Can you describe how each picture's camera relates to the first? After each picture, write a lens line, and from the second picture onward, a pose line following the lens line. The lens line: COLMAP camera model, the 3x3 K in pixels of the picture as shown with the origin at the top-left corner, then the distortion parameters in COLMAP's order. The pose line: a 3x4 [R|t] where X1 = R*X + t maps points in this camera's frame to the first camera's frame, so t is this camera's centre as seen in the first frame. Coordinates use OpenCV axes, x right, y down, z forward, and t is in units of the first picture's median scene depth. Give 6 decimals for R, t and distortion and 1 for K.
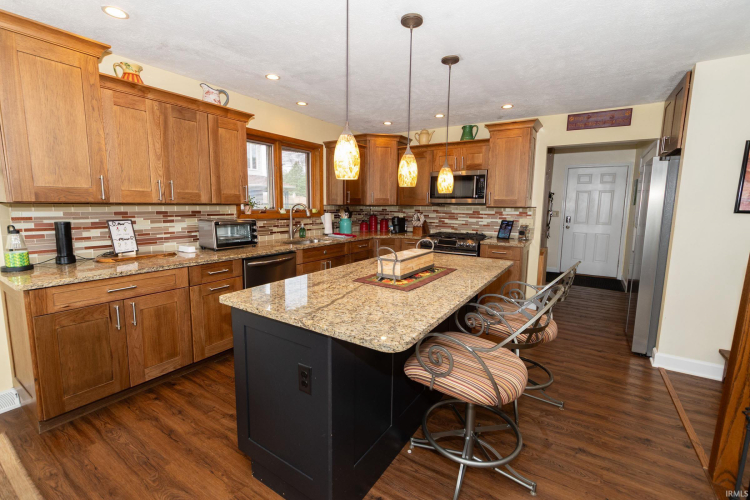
lens RADIAL K [[330.8, 0, 371.4], [0, 330.8, 246.3], [0, 0, 1]] dist [0.001489, -0.000334]
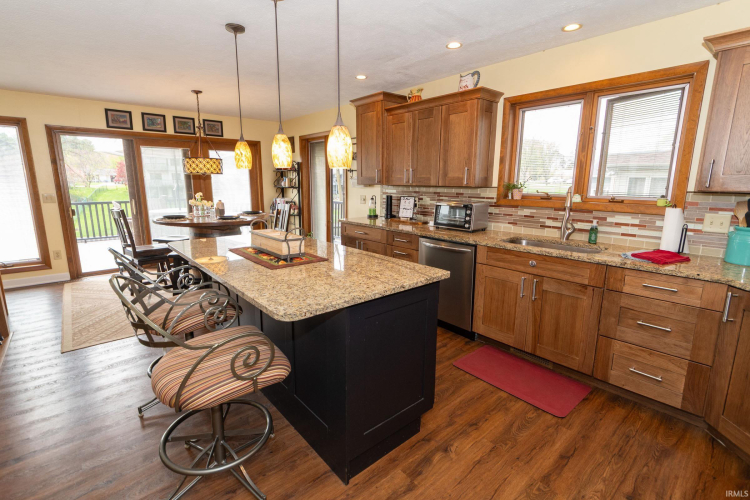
lens RADIAL K [[330.8, 0, 371.4], [0, 330.8, 246.3], [0, 0, 1]] dist [0.001489, -0.000334]
pose [[-0.289717, 0.173995, -0.941164, 0.662899], [-0.128119, 0.967437, 0.218291, -0.140438], [0.948499, 0.183824, -0.257991, 1.056115]]
